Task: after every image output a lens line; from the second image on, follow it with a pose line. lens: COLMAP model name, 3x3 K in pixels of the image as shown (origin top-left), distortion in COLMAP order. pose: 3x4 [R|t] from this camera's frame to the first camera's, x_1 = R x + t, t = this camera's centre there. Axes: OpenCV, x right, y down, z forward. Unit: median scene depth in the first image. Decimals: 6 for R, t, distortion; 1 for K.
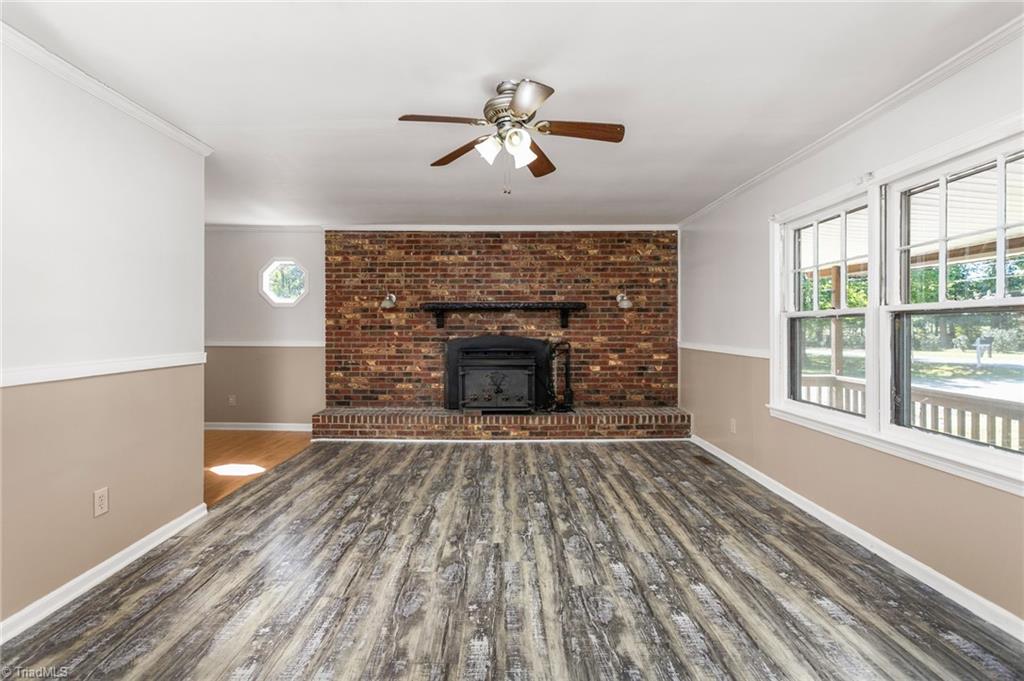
lens RADIAL K [[486.9, 0, 509.0], [0, 486.9, 325.8], [0, 0, 1]] dist [-0.003295, 0.004098]
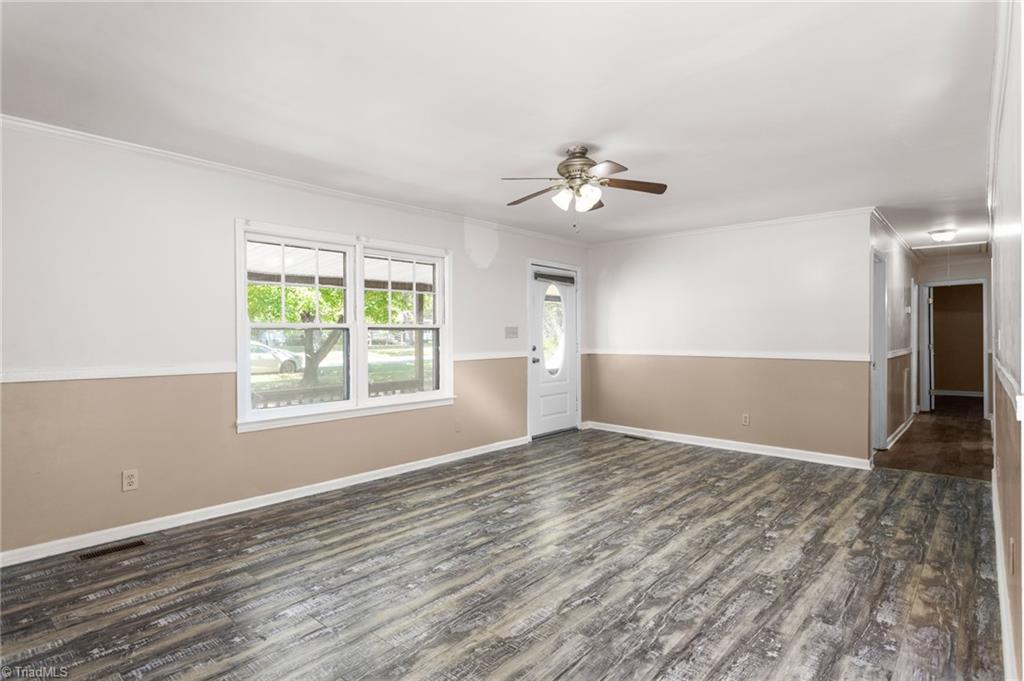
lens RADIAL K [[538.3, 0, 498.7], [0, 538.3, 321.0], [0, 0, 1]] dist [-0.004440, 0.005250]
pose [[-0.725971, 0.022871, 0.687345, -0.592981], [0.001150, 0.999486, -0.032042, 0.004150], [-0.687724, -0.022471, -0.725624, 1.557547]]
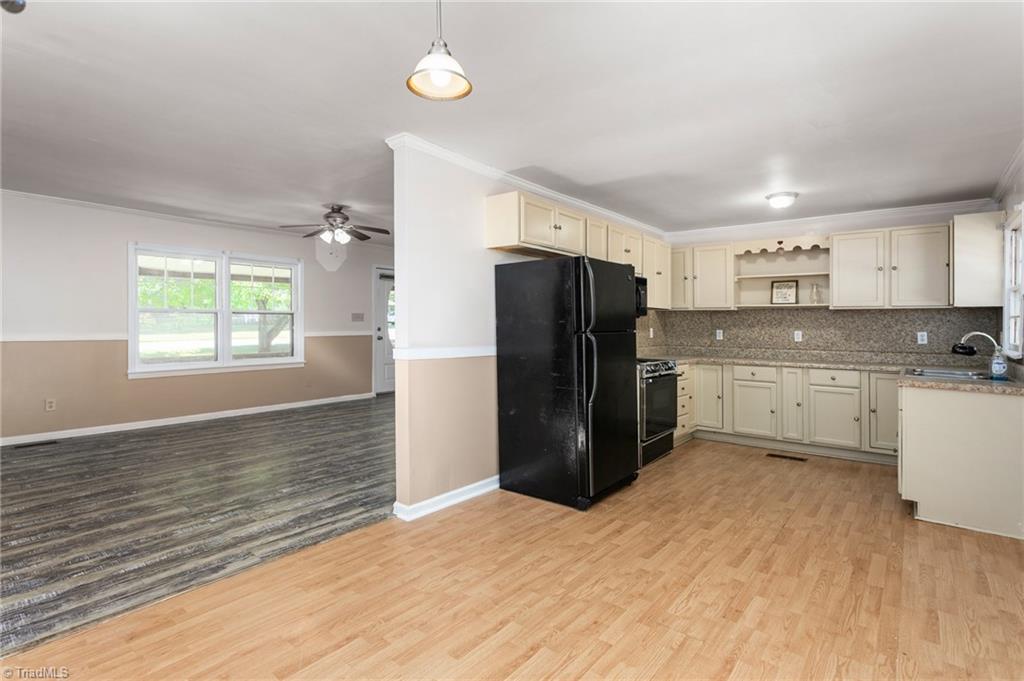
lens RADIAL K [[503.9, 0, 495.2], [0, 503.9, 311.7], [0, 0, 1]] dist [-0.028795, 0.007525]
pose [[-0.753765, 0.005092, 0.657125, -1.364814], [-0.011426, 0.999717, -0.020852, 0.001187], [-0.657045, -0.023226, -0.753493, 1.548686]]
